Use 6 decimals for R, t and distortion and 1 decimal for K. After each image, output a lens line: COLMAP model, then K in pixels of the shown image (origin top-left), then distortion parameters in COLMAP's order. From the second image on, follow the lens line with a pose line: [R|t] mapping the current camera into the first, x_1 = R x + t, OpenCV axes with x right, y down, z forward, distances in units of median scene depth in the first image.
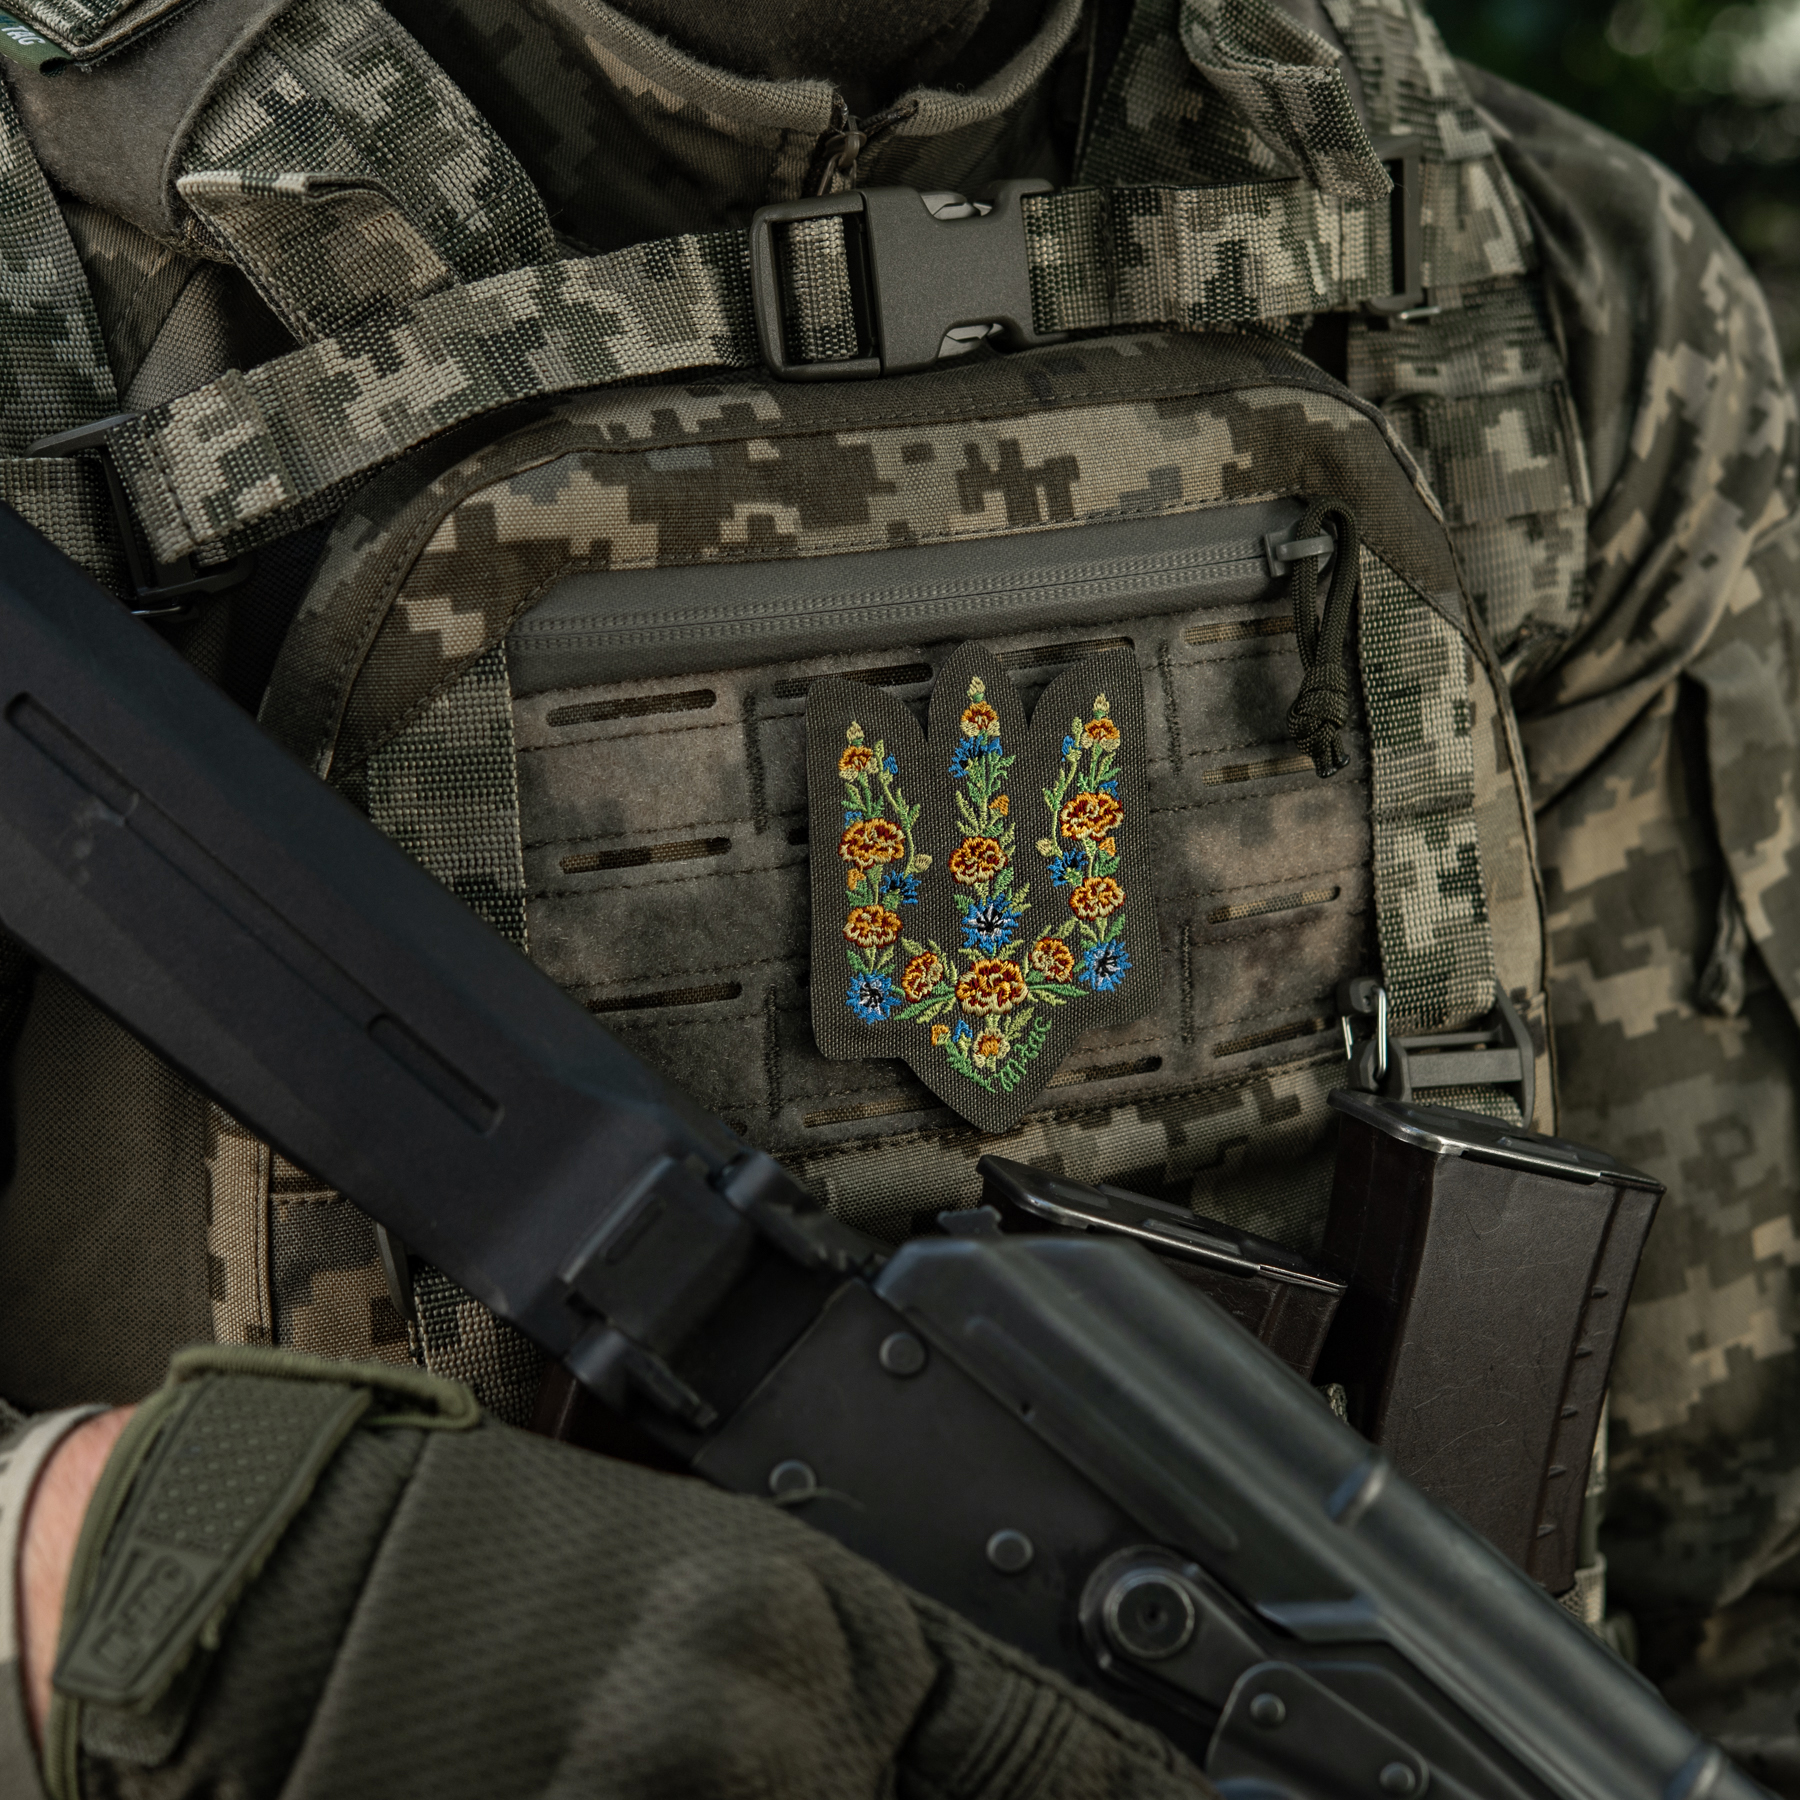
lens RADIAL K [[4636.3, 0, 901.0], [0, 4636.3, 902.8], [0, 0, 1]] dist [0.067471, -0.457552]
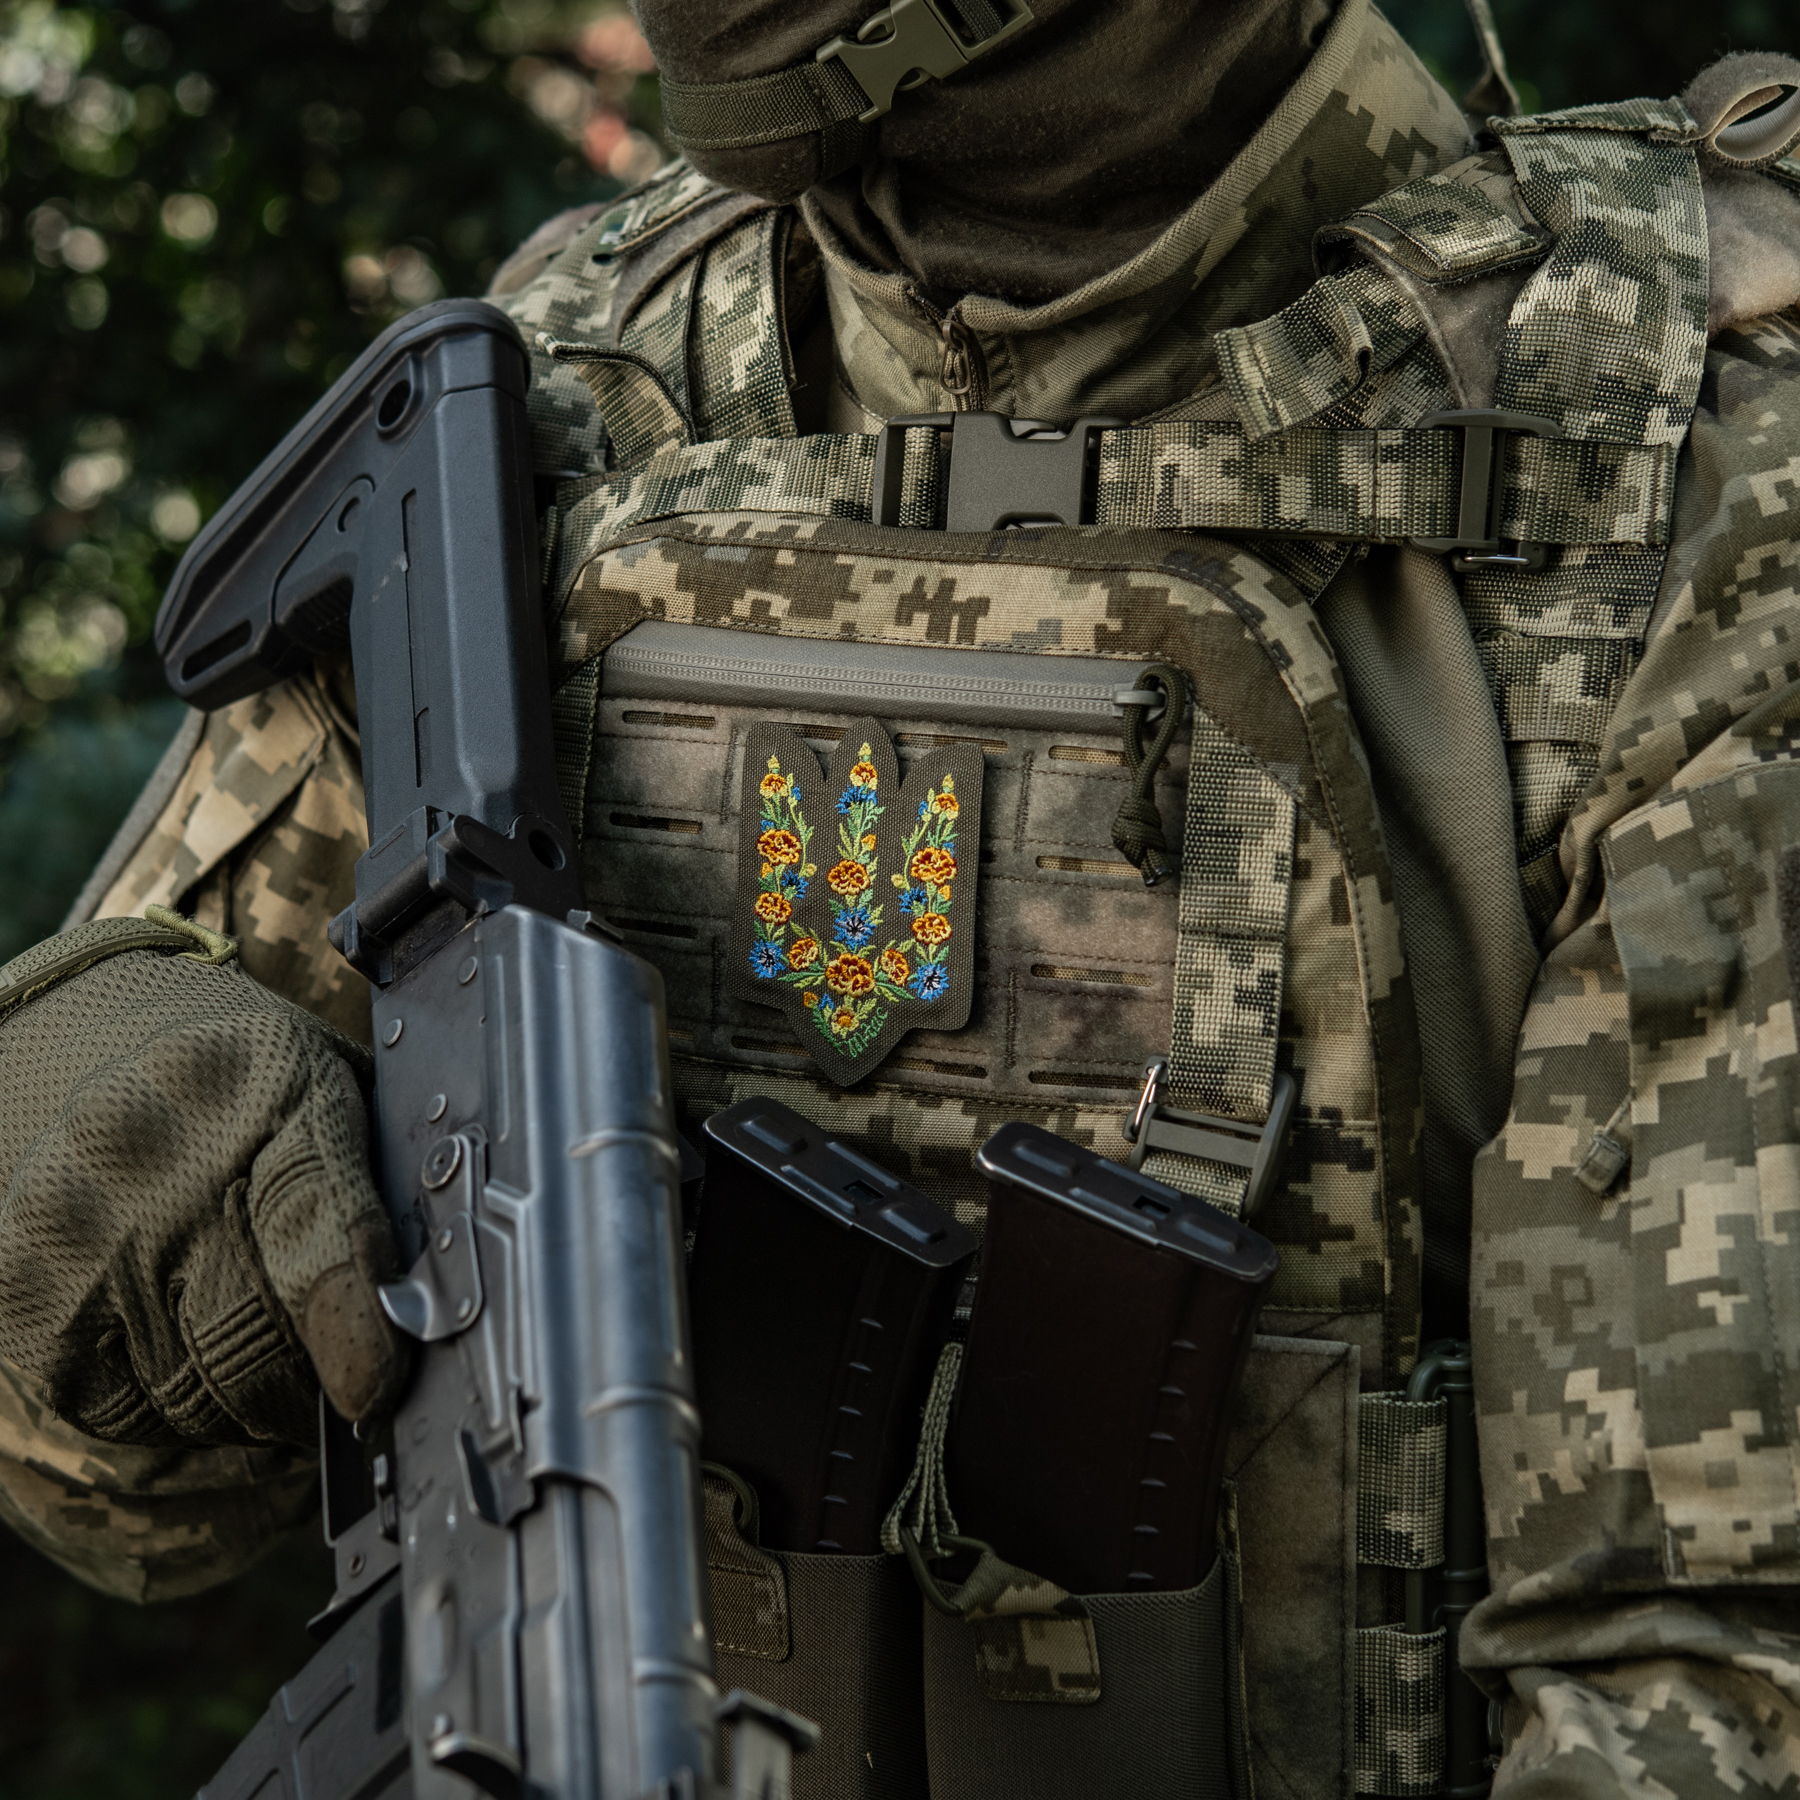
lens RADIAL K [[4636.3, 0, 901.0], [0, 4636.3, 902.8], [0, 0, 1]] dist [0.067471, -0.457552]
pose [[0.578298, 0.170217, -0.797871, 1.097240], [-0.236942, 0.970879, 0.035390, -0.053231], [0.780660, 0.168583, 0.601788, 0.202288]]
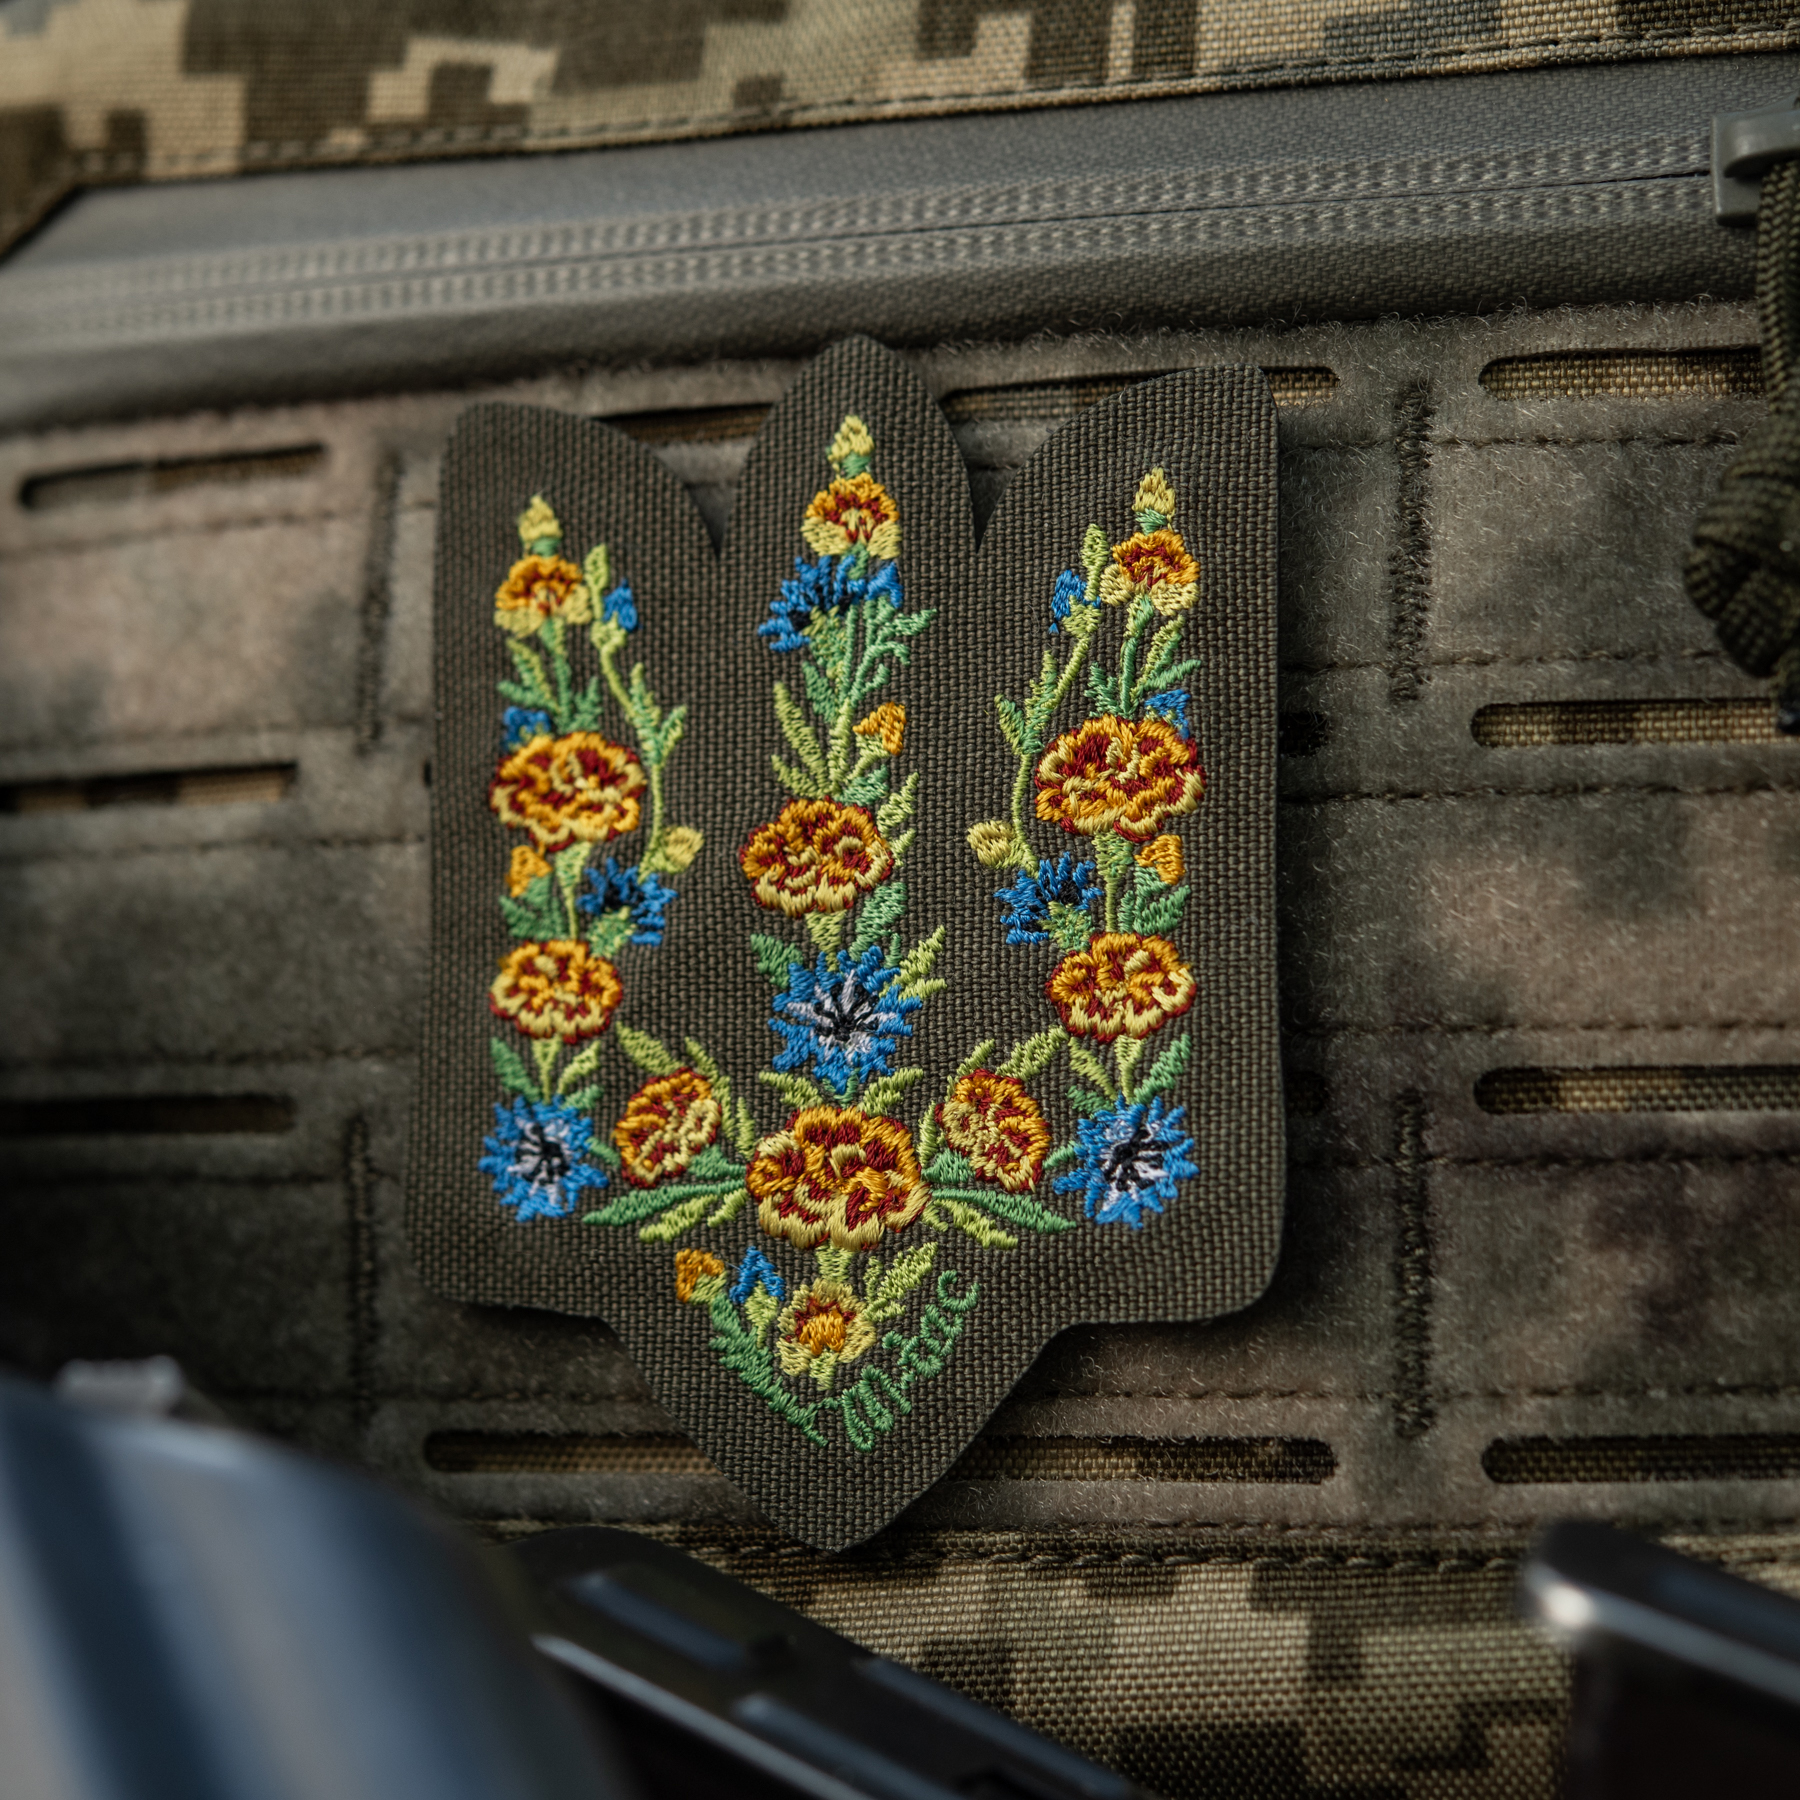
lens RADIAL K [[4961.3, 0, 899.1], [0, 4961.3, 845.5], [0, 0, 1]] dist [-0.001965, 0.184633]
pose [[0.704967, -0.008751, -0.709186, 0.331795], [-0.178584, 0.965517, -0.189435, 0.071478], [0.686389, 0.260194, 0.679095, 0.704746]]
